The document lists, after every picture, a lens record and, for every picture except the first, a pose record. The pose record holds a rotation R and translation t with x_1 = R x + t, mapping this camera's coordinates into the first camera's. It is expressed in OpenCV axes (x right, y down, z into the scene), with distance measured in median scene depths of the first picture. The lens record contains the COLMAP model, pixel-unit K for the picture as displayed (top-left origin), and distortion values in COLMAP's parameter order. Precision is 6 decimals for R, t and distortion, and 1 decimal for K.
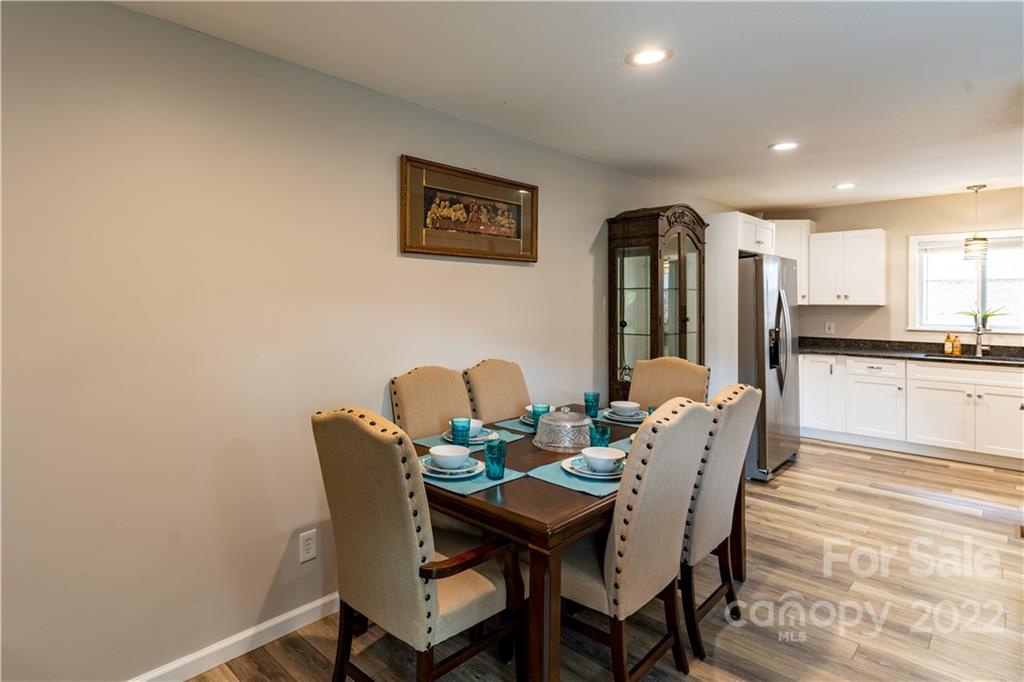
lens RADIAL K [[544.6, 0, 461.4], [0, 544.6, 297.8], [0, 0, 1]] dist [0.004531, 0.001248]
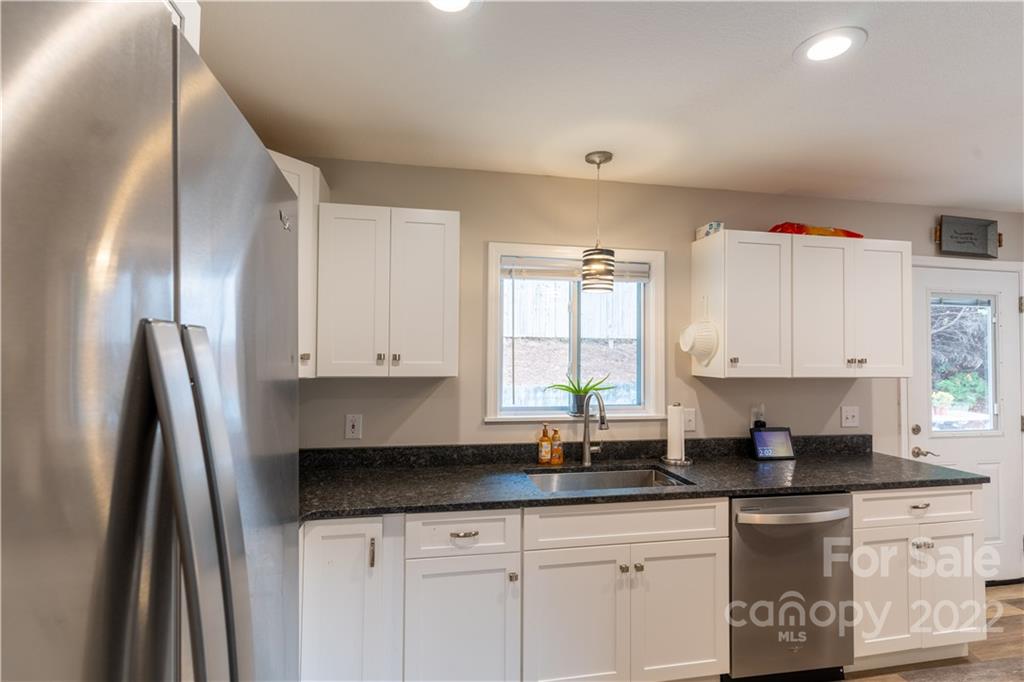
lens RADIAL K [[499.6, 0, 509.8], [0, 499.6, 340.4], [0, 0, 1]] dist [0.003899, 0.002014]
pose [[0.557145, 0.021184, 0.830145, 0.457805], [-0.005625, 0.999748, -0.021737, -0.008914], [-0.830396, 0.007441, 0.557123, 0.755755]]
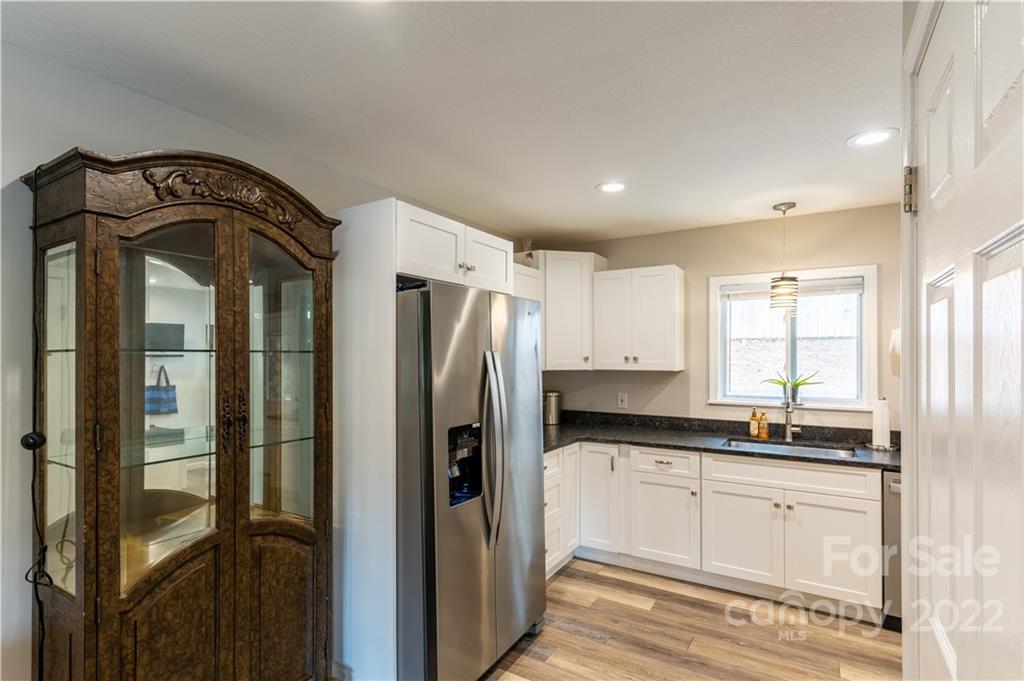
lens RADIAL K [[499.6, 0, 501.7], [0, 499.6, 353.4], [0, 0, 1]] dist [0.003899, 0.002014]
pose [[0.972185, -0.004017, 0.234180, 0.405466], [0.004605, 0.999987, -0.001967, -0.009845], [-0.234169, 0.002991, 0.972191, 0.427731]]
